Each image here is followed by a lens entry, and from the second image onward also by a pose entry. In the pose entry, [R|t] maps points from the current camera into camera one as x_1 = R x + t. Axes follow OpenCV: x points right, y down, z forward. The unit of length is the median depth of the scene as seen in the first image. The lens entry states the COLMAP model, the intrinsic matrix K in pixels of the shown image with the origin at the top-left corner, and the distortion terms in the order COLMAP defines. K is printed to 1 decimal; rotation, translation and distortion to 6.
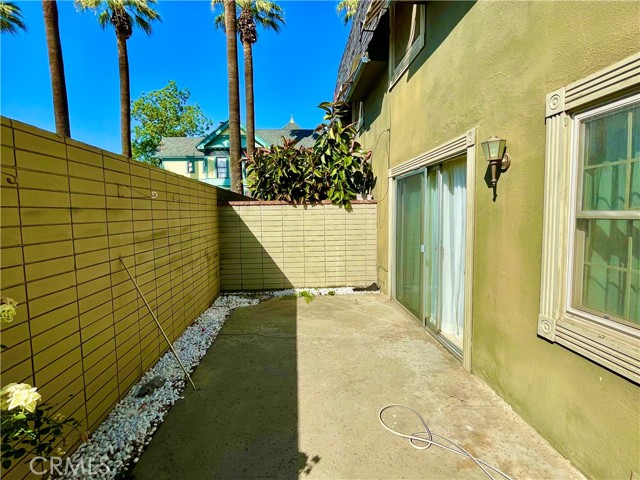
lens RADIAL K [[330.1, 0, 320.3], [0, 330.1, 238.9], [0, 0, 1]] dist [-0.002147, 0.000359]
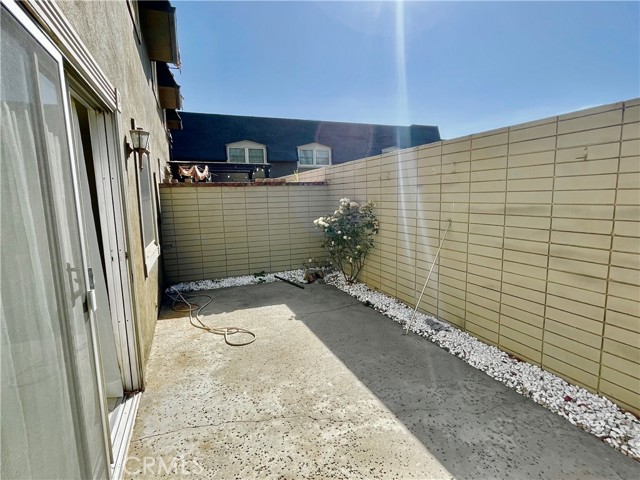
lens RADIAL K [[330.1, 0, 320.6], [0, 330.1, 239.5], [0, 0, 1]] dist [-0.002147, 0.000359]
pose [[-0.951623, 0.076279, -0.297648, 0.227102], [0.012858, 0.977734, 0.209456, -0.126345], [0.306998, 0.195496, -0.931415, 1.737864]]
